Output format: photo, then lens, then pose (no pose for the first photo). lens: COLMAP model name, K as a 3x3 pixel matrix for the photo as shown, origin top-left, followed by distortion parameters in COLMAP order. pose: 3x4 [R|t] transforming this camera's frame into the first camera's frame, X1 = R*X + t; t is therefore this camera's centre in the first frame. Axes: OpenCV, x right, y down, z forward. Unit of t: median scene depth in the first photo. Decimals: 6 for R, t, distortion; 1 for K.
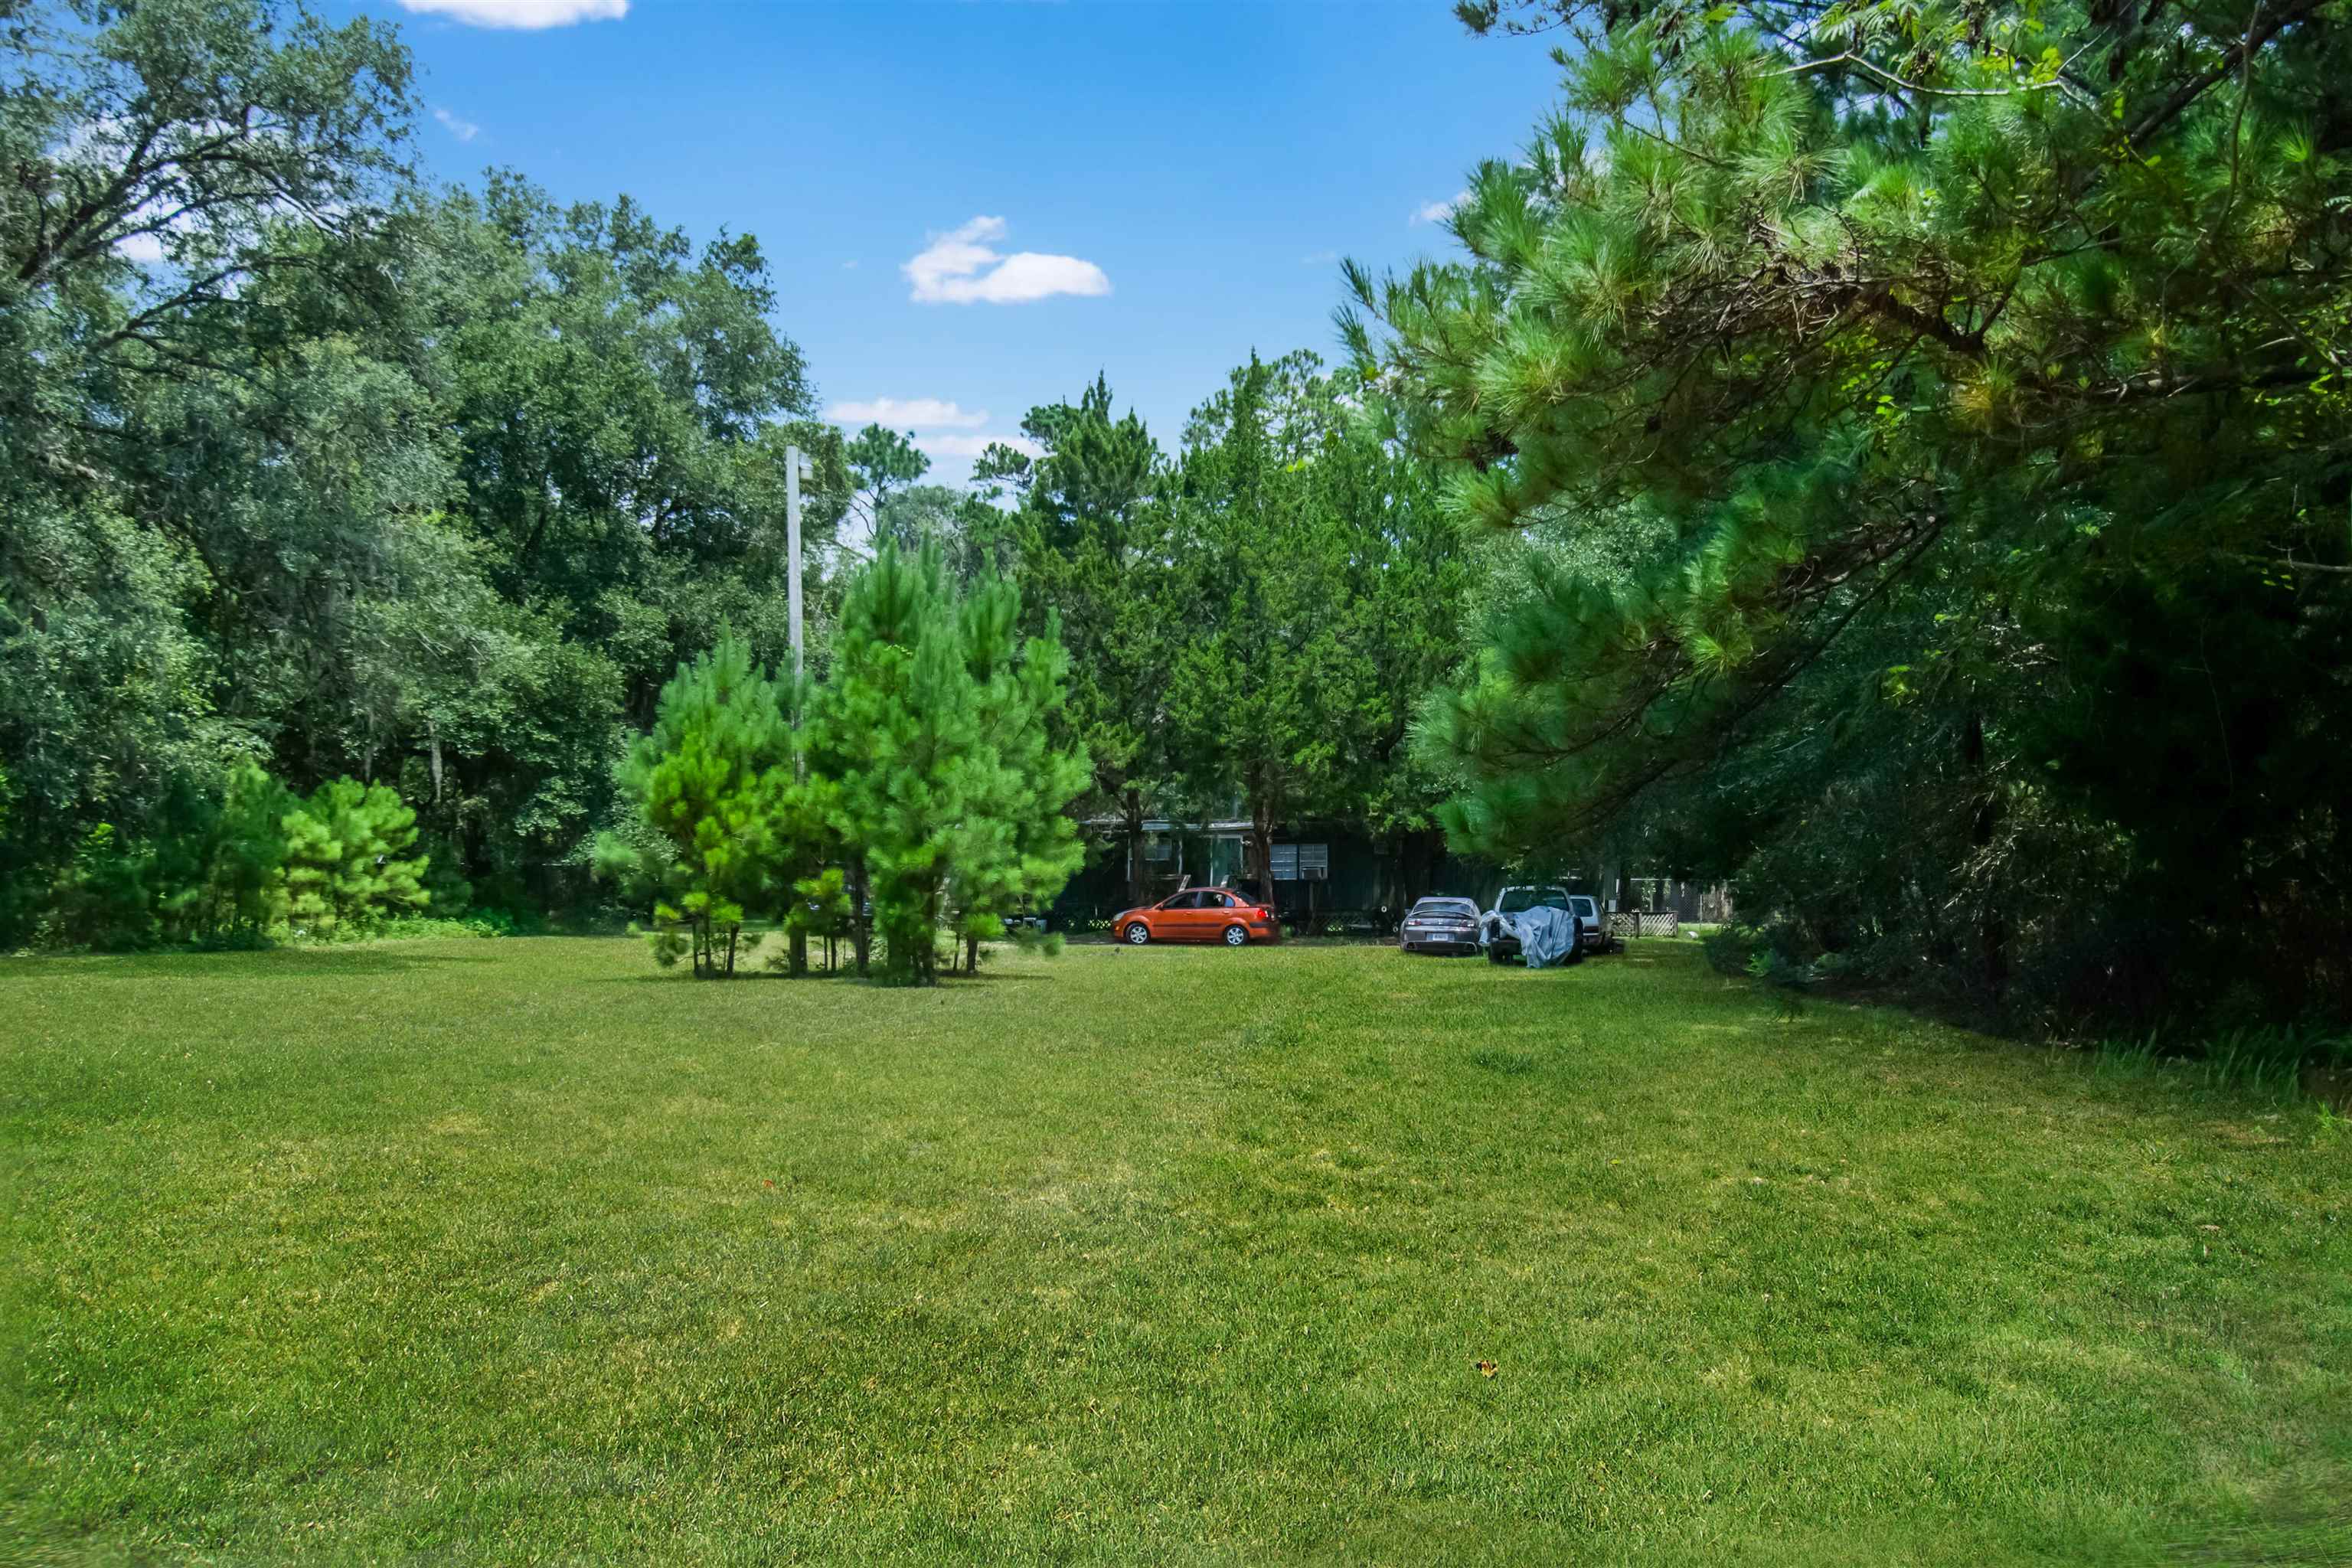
lens RADIAL K [[2014.6, 0, 1170.5], [0, 2014.6, 799.5], [0, 0, 1]] dist [0.000836, 0.001553]
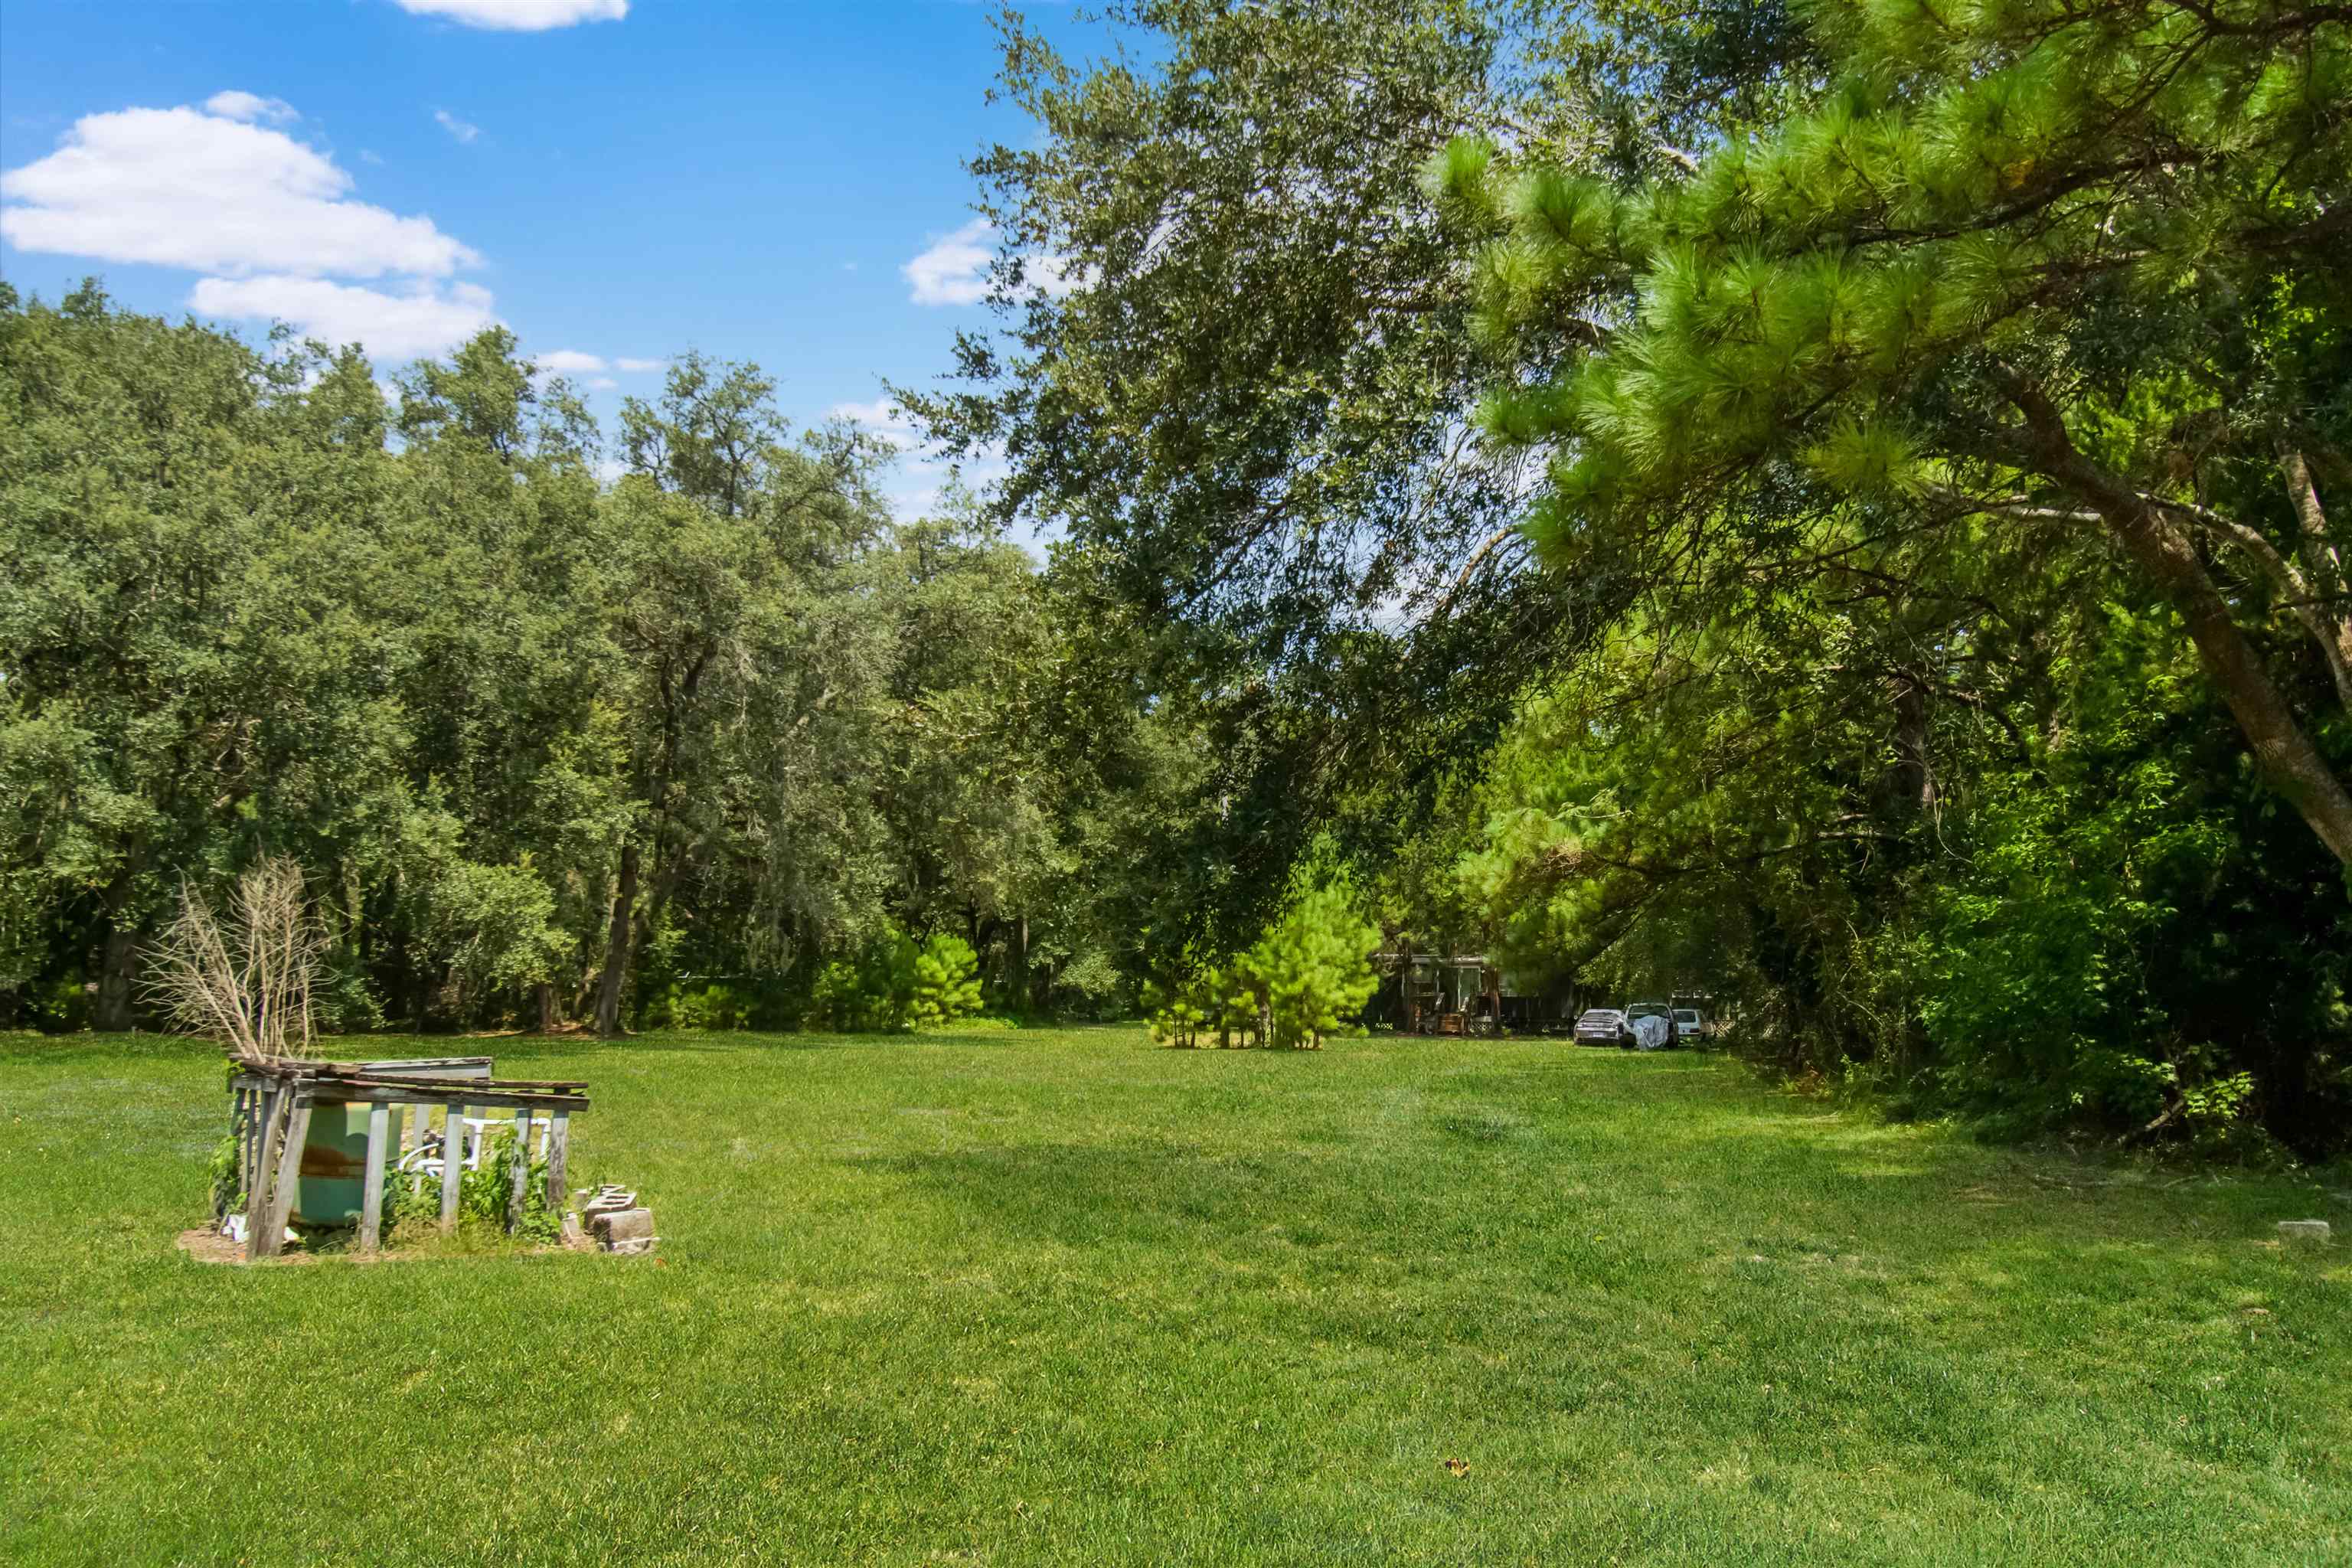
lens RADIAL K [[1907.2, 0, 1181.8], [0, 1907.2, 783.3], [0, 0, 1]] dist [0.001296, -0.000139]
pose [[0.990875, -0.007578, -0.134571, 0.011080], [-0.001485, 0.997743, -0.067126, -0.029409], [0.134776, 0.066713, 0.988628, -0.573249]]
